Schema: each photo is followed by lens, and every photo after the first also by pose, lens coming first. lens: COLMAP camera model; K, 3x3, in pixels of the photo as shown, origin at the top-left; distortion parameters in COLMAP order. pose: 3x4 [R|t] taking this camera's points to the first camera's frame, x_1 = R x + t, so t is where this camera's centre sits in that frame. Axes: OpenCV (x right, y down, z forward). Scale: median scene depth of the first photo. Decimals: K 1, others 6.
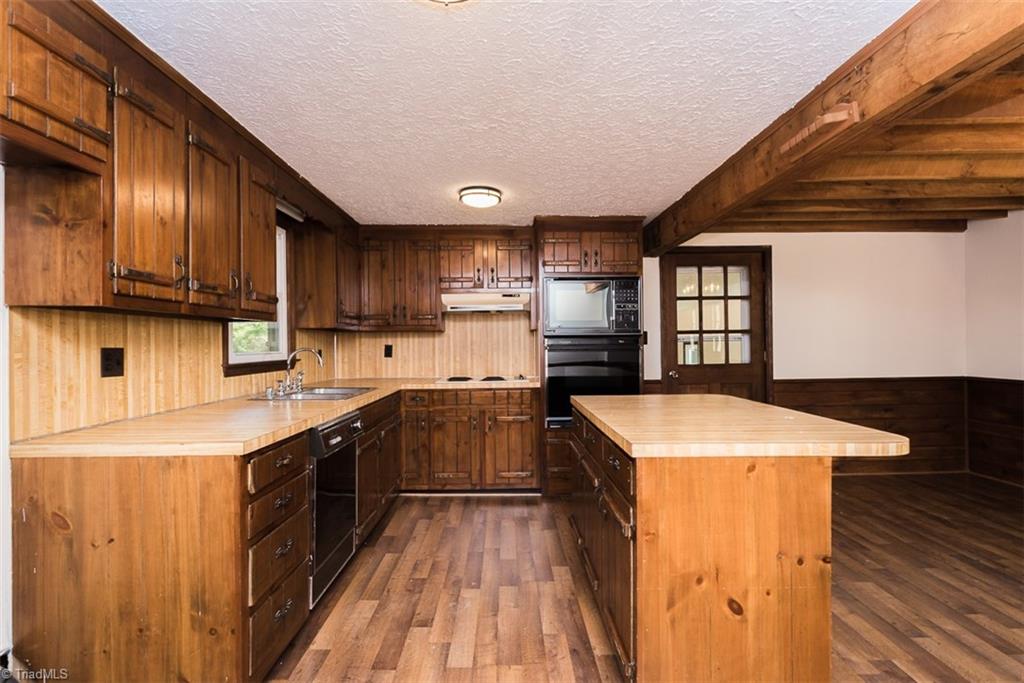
lens RADIAL K [[514.1, 0, 512.0], [0, 514.1, 341.5], [0, 0, 1]] dist [0.002559, 0.000126]
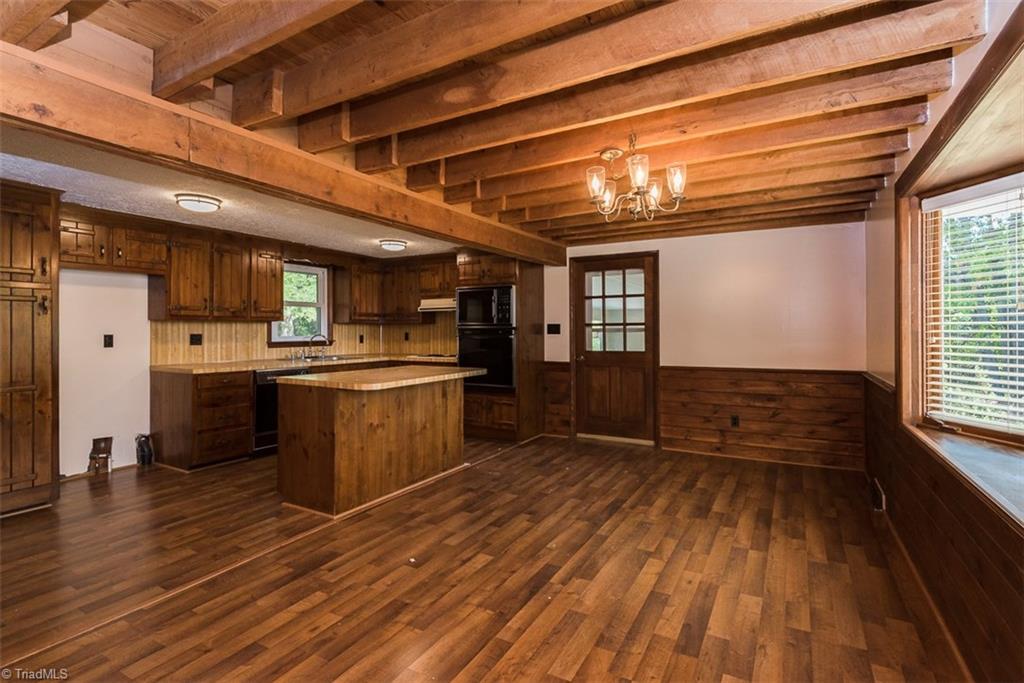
lens RADIAL K [[513.1, 0, 513.9], [0, 513.1, 335.2], [0, 0, 1]] dist [0.001165, -0.000053]
pose [[0.859635, 0.013193, -0.510739, 1.096830], [-0.004265, 0.999817, 0.018649, -0.020525], [0.510891, -0.013853, 0.859534, -0.215097]]
